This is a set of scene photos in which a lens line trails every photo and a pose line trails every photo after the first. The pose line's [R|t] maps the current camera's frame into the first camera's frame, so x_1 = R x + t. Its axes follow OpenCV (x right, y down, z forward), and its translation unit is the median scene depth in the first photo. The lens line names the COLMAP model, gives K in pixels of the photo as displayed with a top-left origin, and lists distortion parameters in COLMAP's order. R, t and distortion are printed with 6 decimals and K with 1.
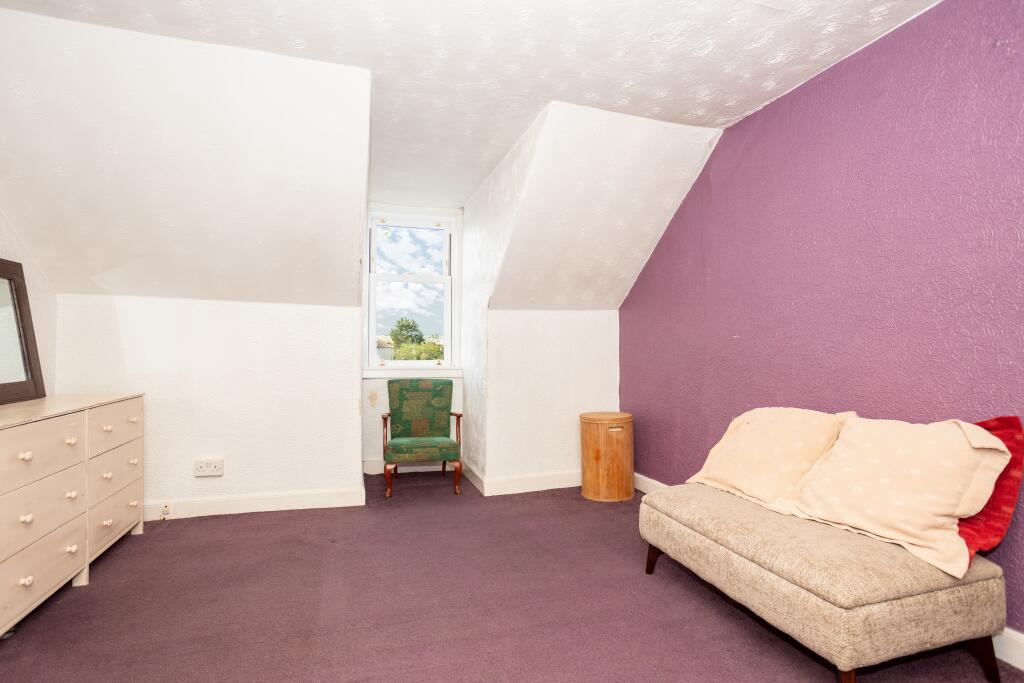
lens RADIAL K [[500.0, 0, 521.8], [0, 500.0, 336.0], [0, 0, 1]] dist [-0.024502, 0.015642]
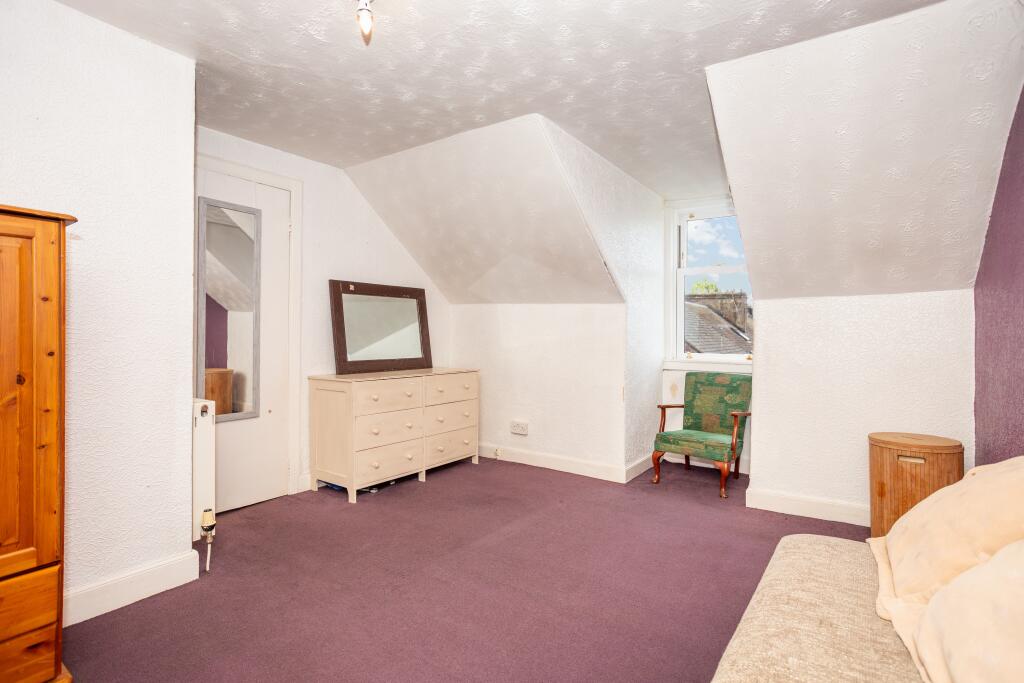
lens RADIAL K [[500.0, 0, 533.8], [0, 500.0, 323.2], [0, 0, 1]] dist [-0.024502, 0.015642]
pose [[0.632409, -0.014860, -0.774492, 0.389487], [0.008514, 0.999889, -0.012232, -0.002658], [0.774588, 0.001142, 0.632465, 0.136796]]
